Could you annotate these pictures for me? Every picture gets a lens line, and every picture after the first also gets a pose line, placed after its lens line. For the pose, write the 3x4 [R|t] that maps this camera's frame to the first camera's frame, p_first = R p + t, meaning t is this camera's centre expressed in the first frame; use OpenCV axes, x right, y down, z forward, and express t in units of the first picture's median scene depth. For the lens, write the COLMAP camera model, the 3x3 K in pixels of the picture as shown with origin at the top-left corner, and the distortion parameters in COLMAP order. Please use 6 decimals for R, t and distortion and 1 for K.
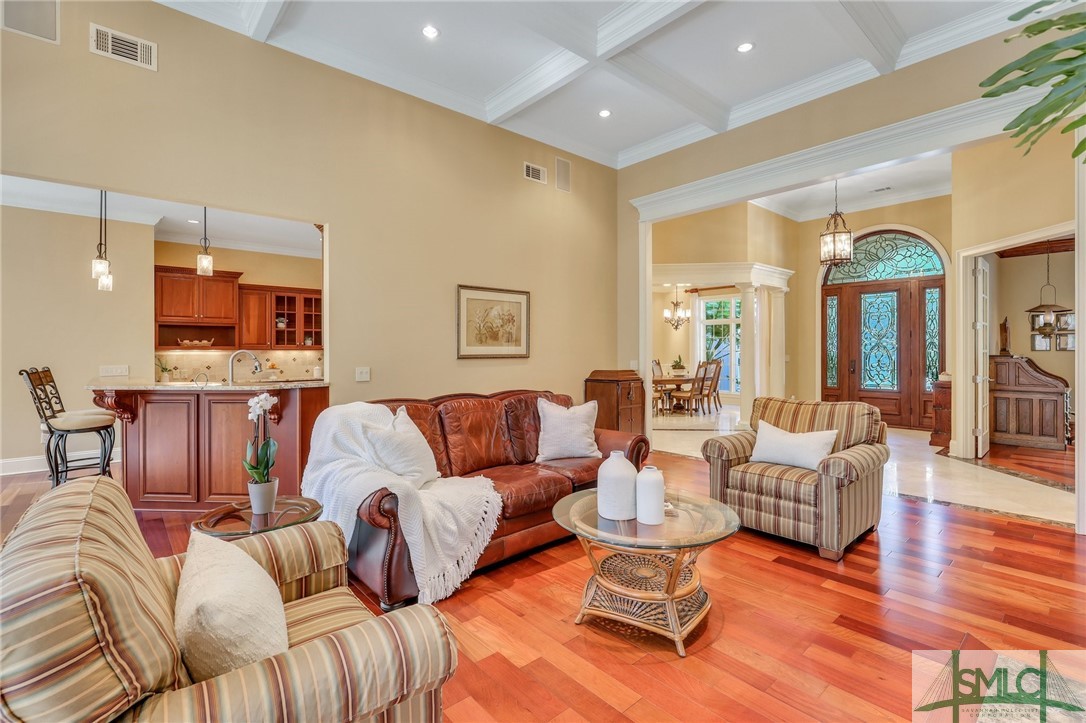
lens RADIAL K [[498.4, 0, 540.8], [0, 498.4, 354.8], [0, 0, 1]] dist [-0.000866, -0.000099]
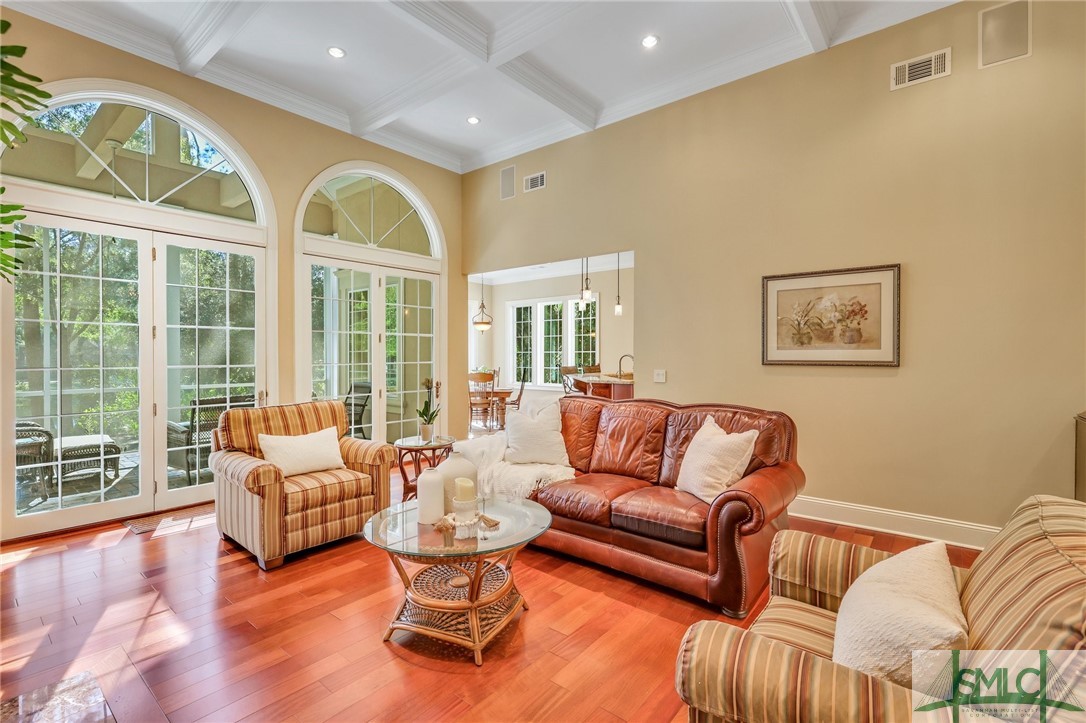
lens RADIAL K [[553.1, 0, 638.4], [0, 553.1, 366.1], [0, 0, 1]] dist [0.000535, 0.000092]
pose [[0.167149, 0.026356, -0.985579, 0.673435], [-0.014923, 0.999596, 0.024200, -0.007952], [0.985819, 0.010663, 0.167475, 0.591936]]
